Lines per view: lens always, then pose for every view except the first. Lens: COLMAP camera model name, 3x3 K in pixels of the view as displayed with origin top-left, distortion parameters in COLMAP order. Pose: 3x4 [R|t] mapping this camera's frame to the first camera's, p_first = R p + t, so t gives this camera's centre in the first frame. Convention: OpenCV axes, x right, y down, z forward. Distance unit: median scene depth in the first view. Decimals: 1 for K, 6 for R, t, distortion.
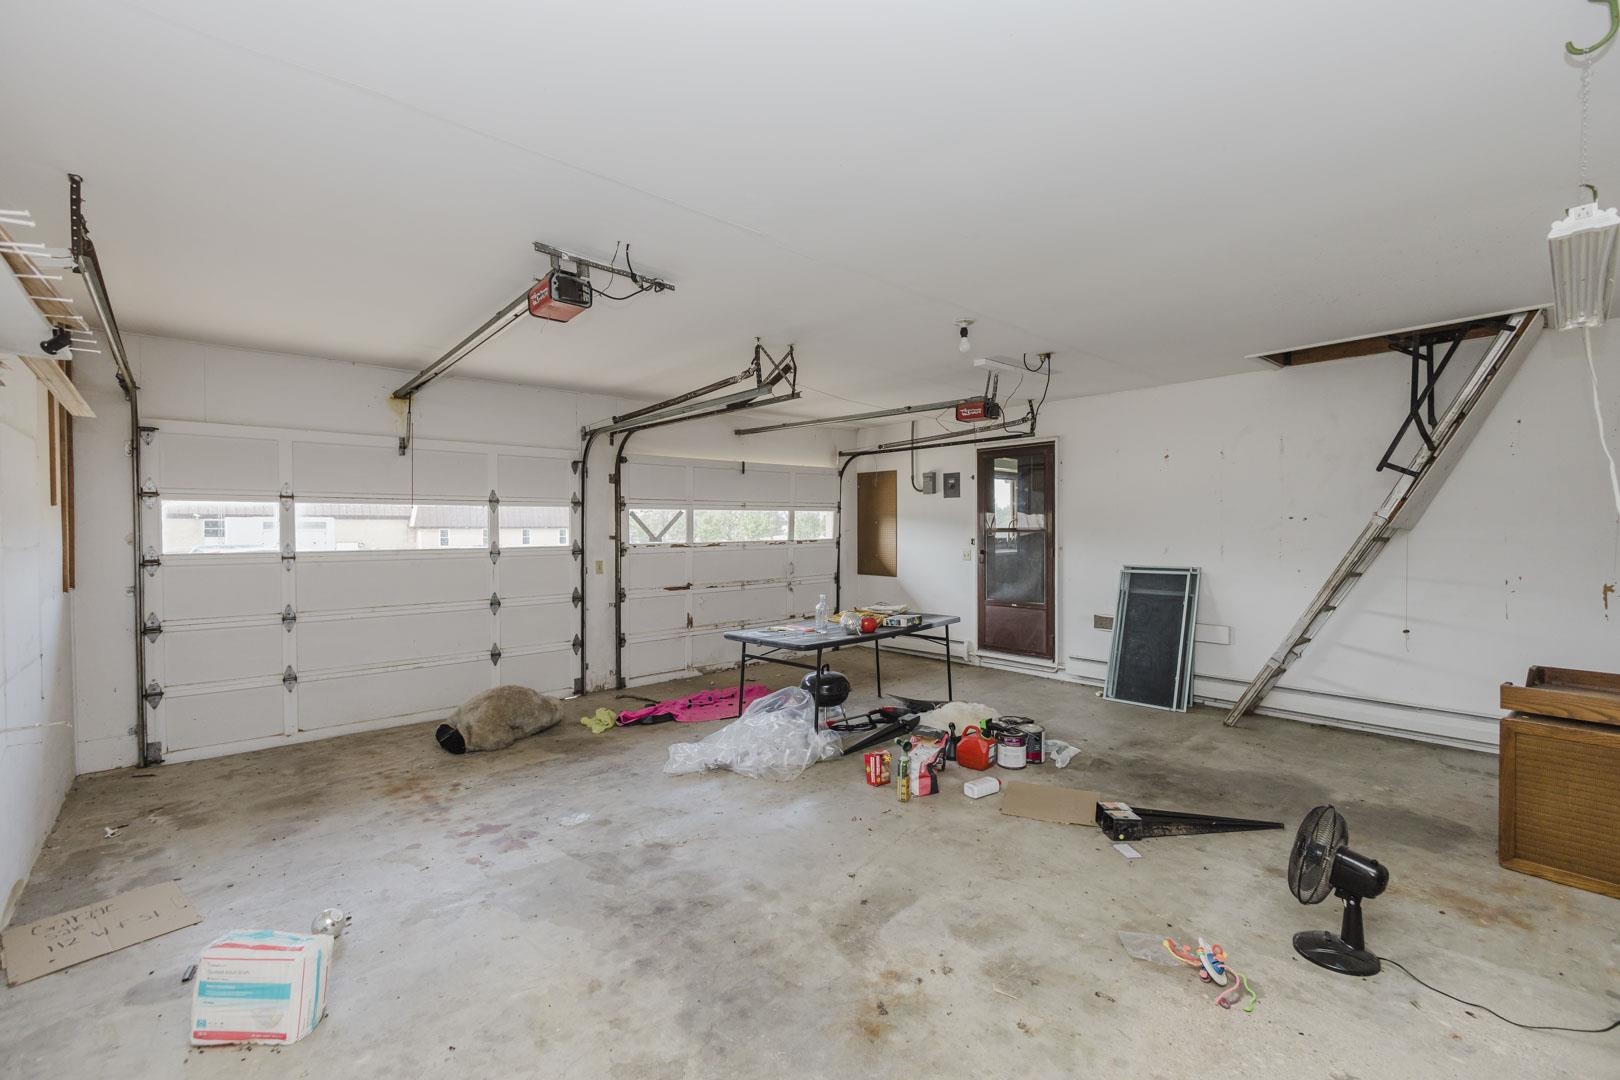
lens RADIAL K [[687.8, 0, 811.5], [0, 687.8, 535.9], [0, 0, 1]] dist [-0.006092, 0.000568]
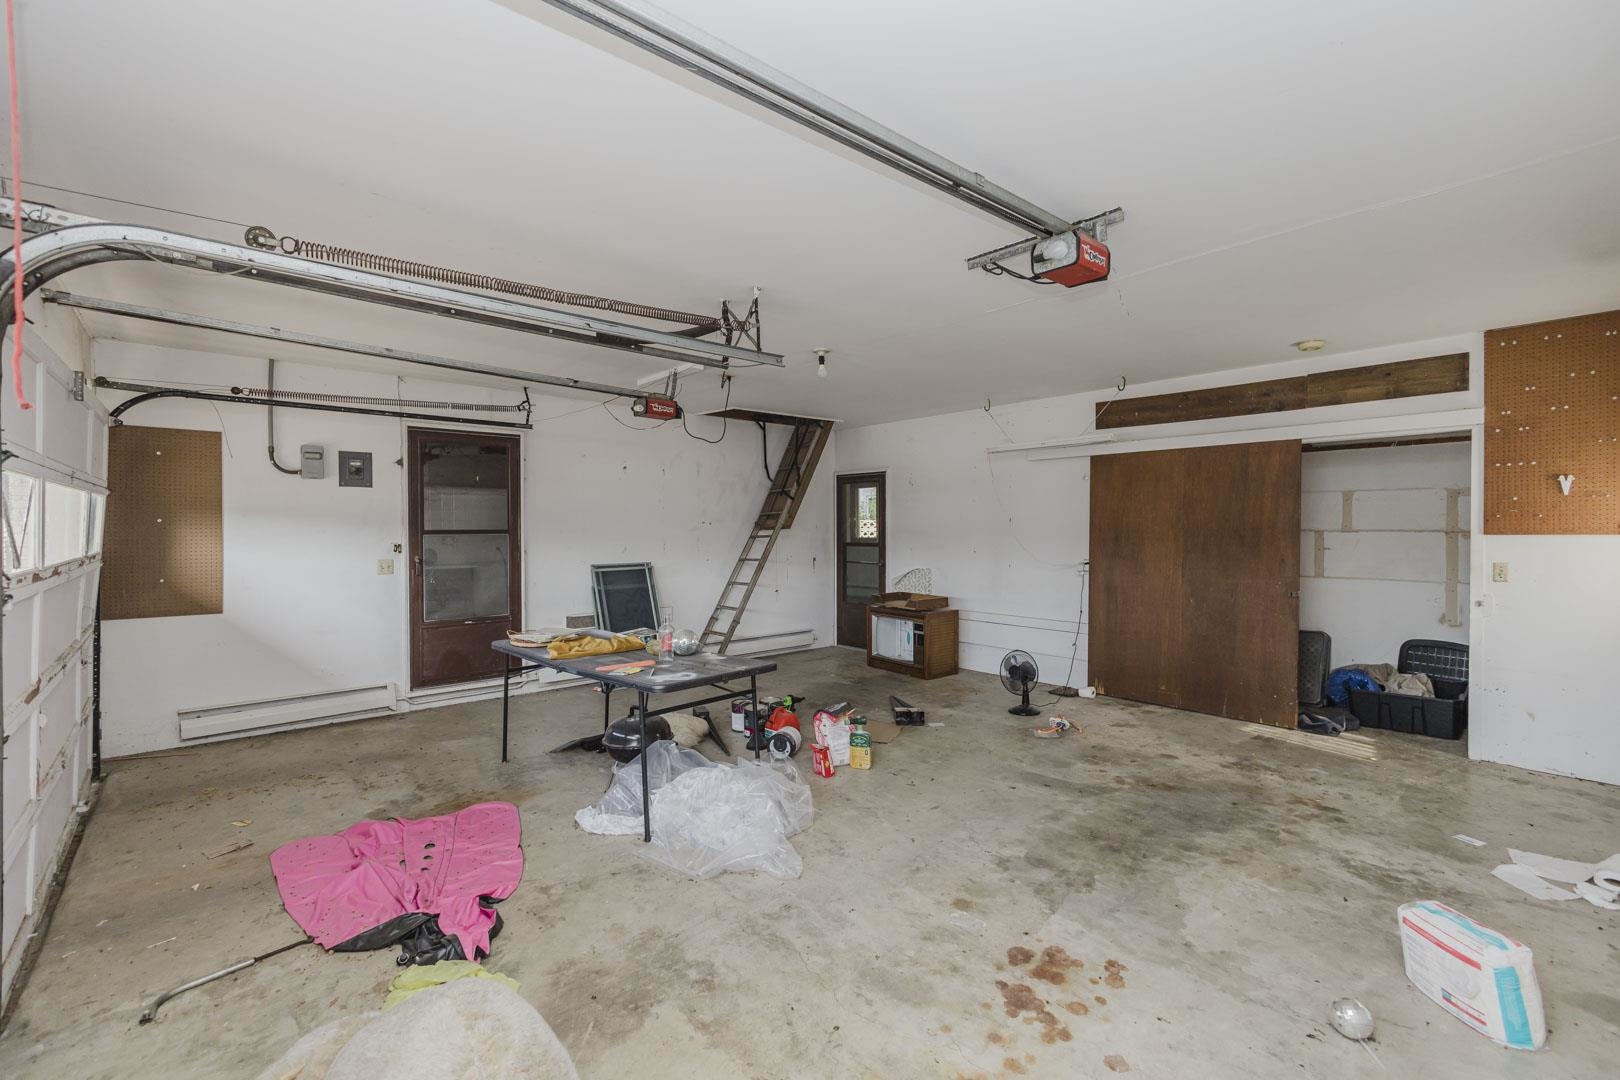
lens RADIAL K [[687.8, 0, 811.2], [0, 687.8, 529.5], [0, 0, 1]] dist [-0.006092, 0.000568]
pose [[0.015336, 0.001364, 0.999881, -0.654607], [0.013972, 0.999901, -0.001578, -0.005909], [-0.999785, 0.013994, 0.015316, 0.694881]]
